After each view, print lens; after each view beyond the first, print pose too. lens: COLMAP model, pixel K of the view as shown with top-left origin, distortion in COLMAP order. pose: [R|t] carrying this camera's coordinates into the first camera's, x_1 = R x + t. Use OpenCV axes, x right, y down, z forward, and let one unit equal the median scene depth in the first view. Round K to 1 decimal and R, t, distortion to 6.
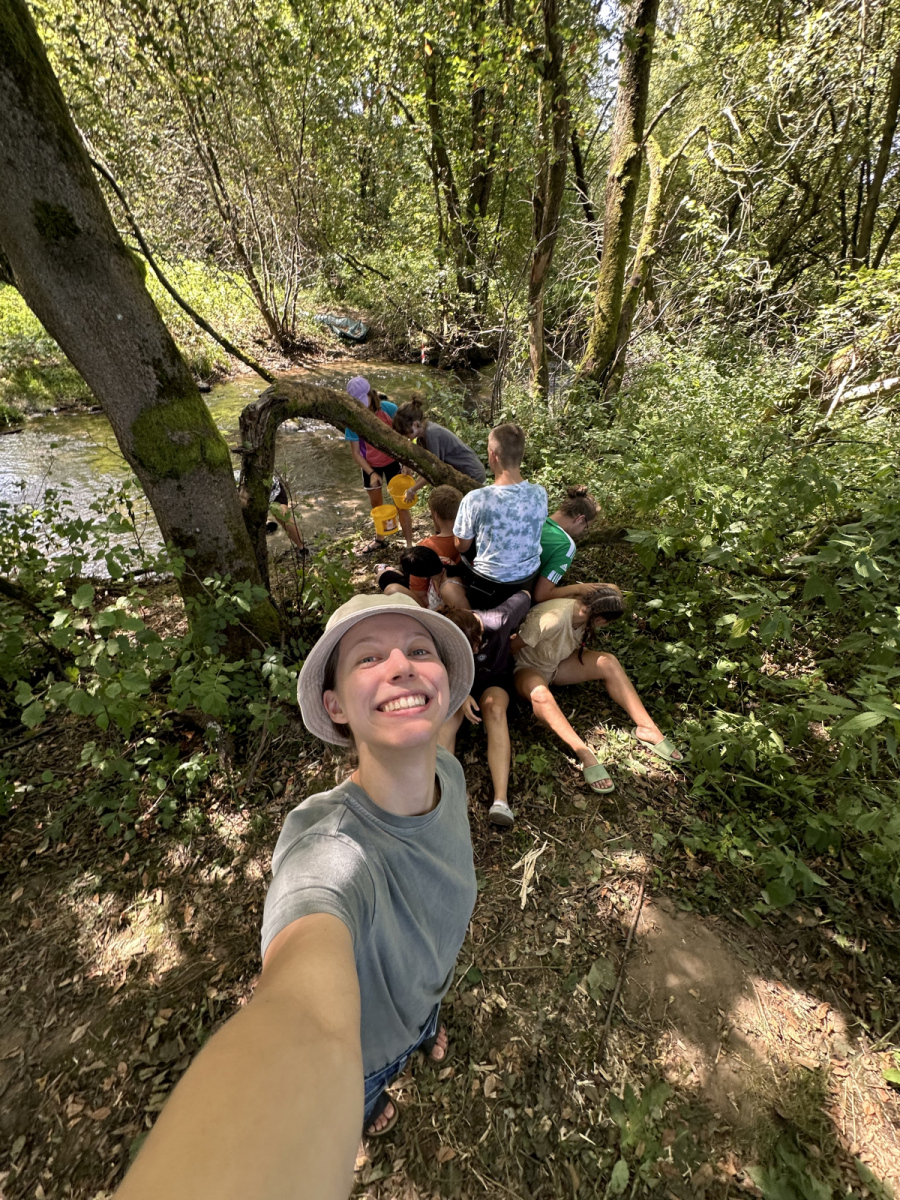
lens RADIAL K [[480.7, 0, 450.3], [0, 480.7, 602.1], [0, 0, 1]] dist [-0.000915, -0.000114]
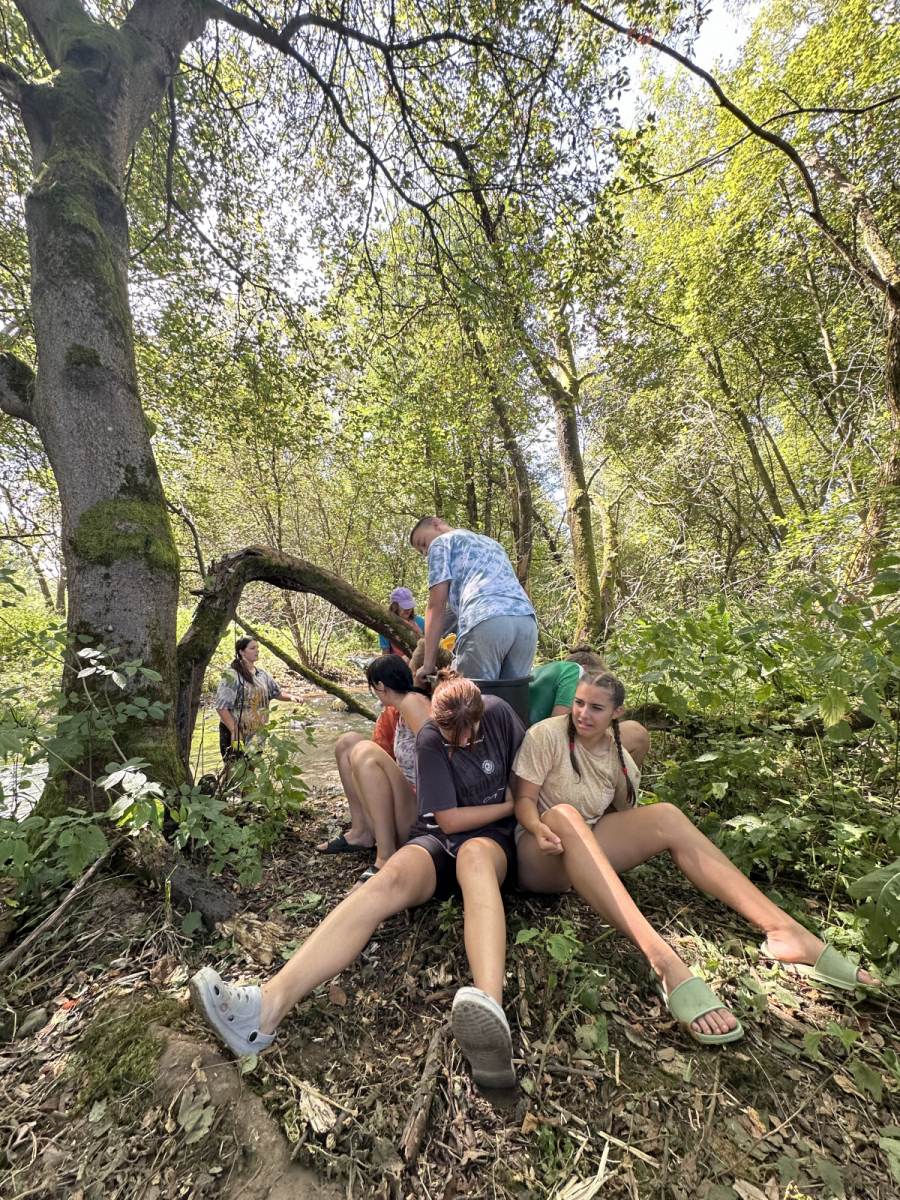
lens RADIAL K [[480.7, 0, 446.1], [0, 480.7, 599.8], [0, 0, 1]] dist [-0.000915, -0.000114]
pose [[0.997463, -0.059888, -0.038471, 0.099089], [0.020510, 0.759369, -0.650337, 0.366370], [0.068161, 0.647898, 0.758671, 0.357268]]
